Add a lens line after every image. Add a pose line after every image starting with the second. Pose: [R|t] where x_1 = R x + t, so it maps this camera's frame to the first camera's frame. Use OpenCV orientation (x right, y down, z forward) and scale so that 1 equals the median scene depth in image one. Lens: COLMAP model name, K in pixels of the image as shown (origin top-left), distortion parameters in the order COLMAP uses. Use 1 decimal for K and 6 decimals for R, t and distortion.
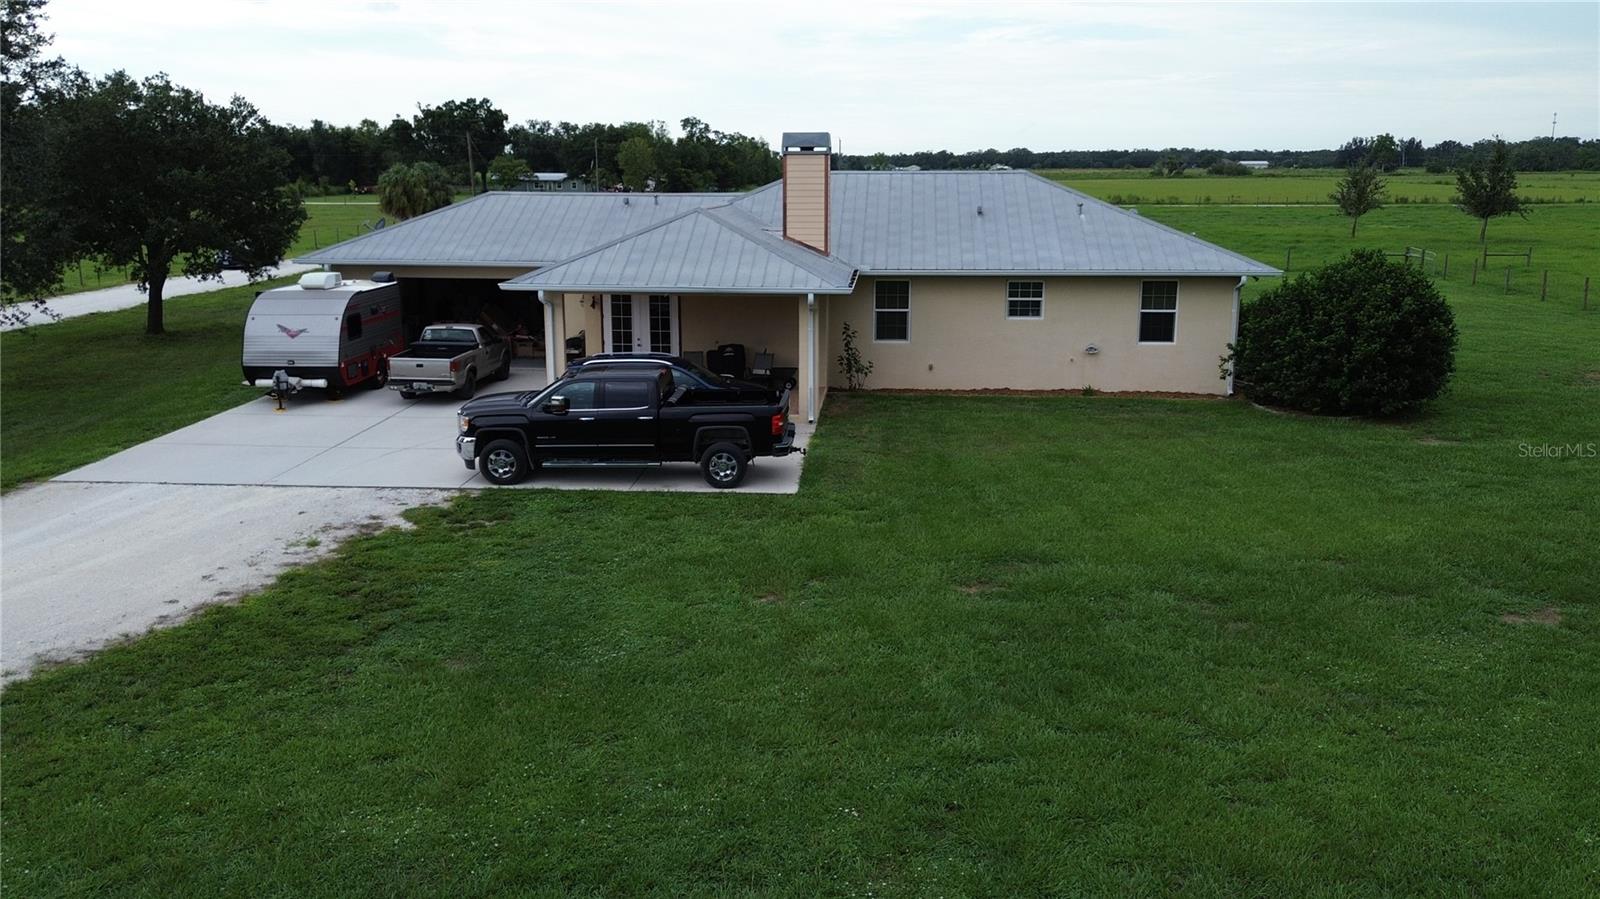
lens RADIAL K [[1300.8, 0, 793.1], [0, 1300.8, 442.6], [0, 0, 1]] dist [0.071093, -0.068193]
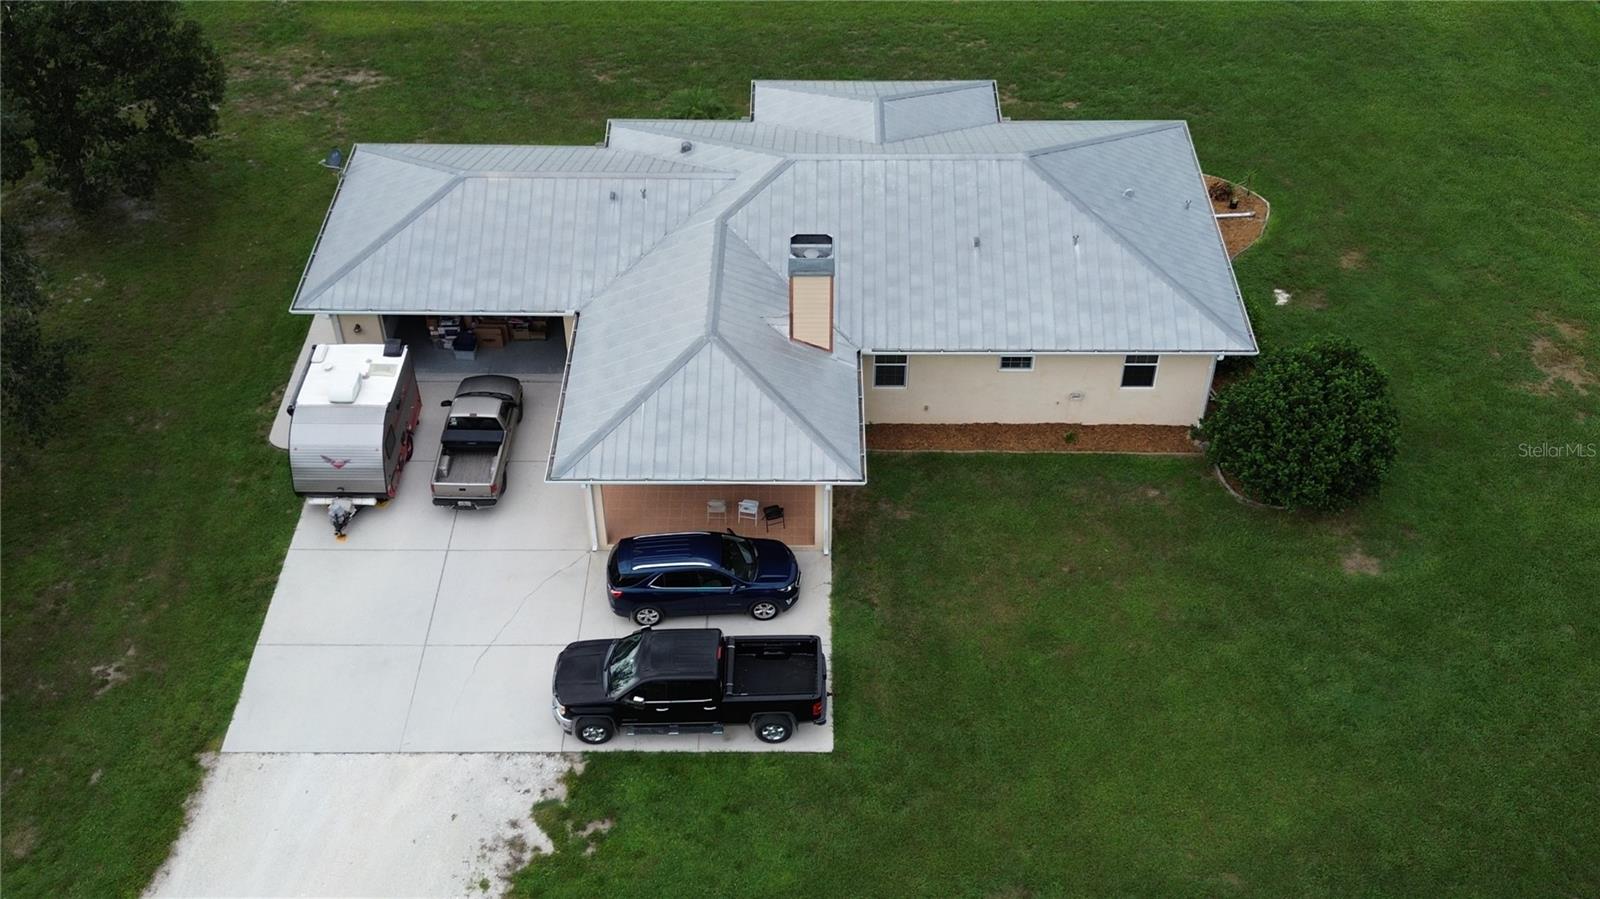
lens RADIAL K [[1566.2, 0, 793.6], [0, 1566.2, 451.7], [0, 0, 1]] dist [0.109783, -0.200283]
pose [[0.997959, -0.046223, 0.044070, -0.063906], [0.019521, 0.877799, 0.478632, -0.677137], [-0.060808, -0.476794, 0.876909, -0.141373]]
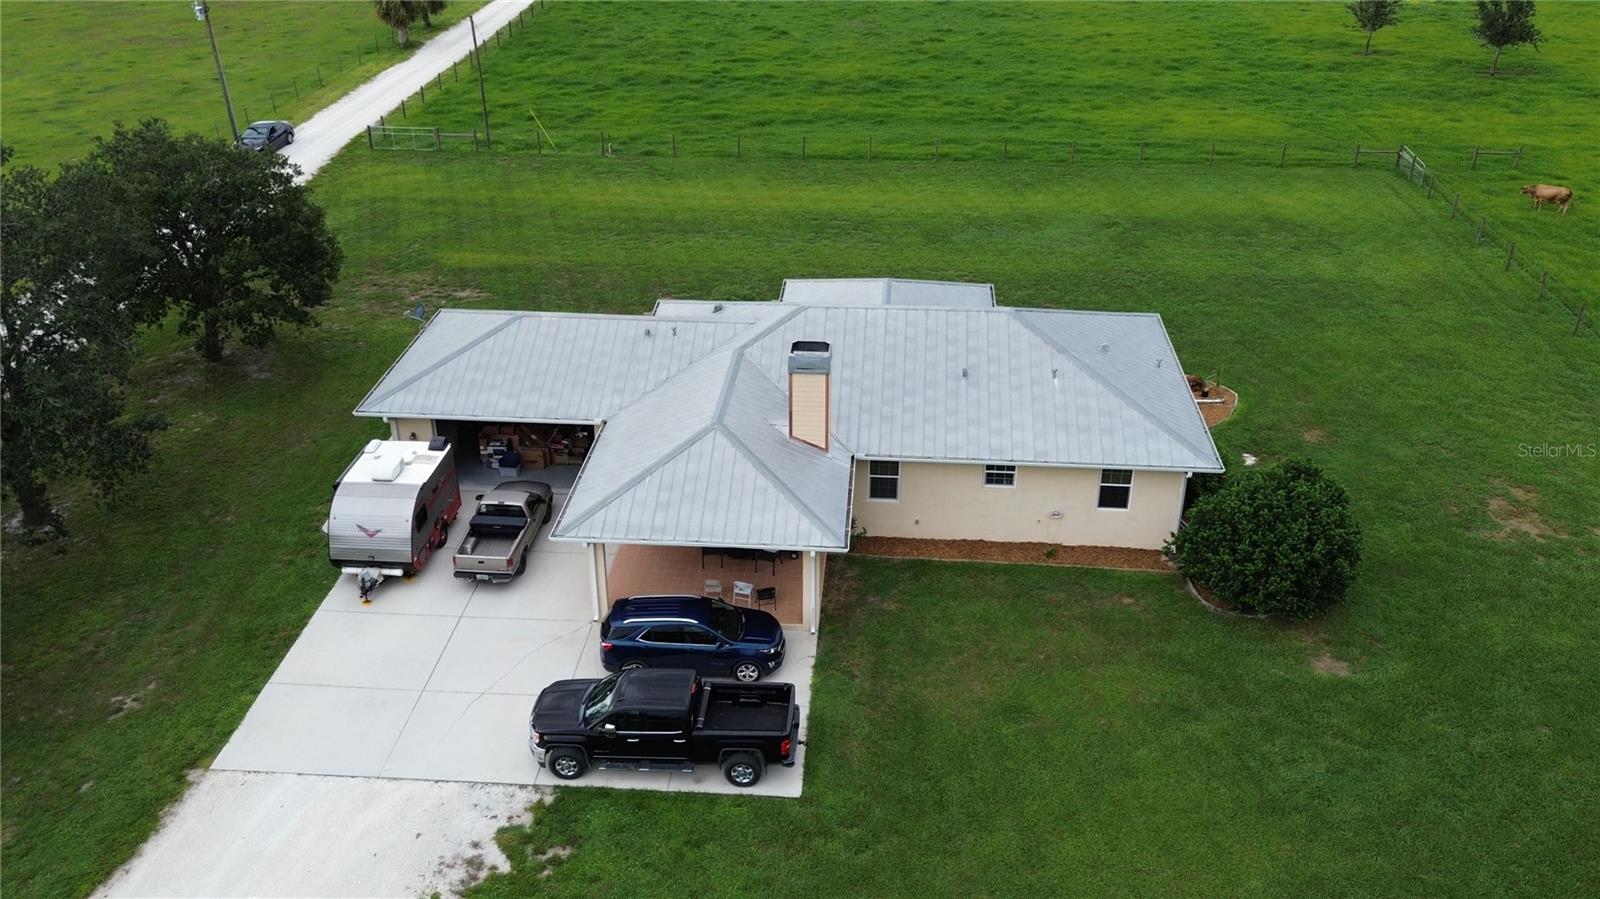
lens RADIAL K [[1300.8, 0, 793.1], [0, 1300.8, 442.6], [0, 0, 1]] dist [0.071093, -0.068193]
pose [[0.999994, 0.000431, -0.003322, -0.000412], [0.000429, 0.967034, 0.254646, -0.443025], [0.003322, -0.254646, 0.967029, -0.104491]]
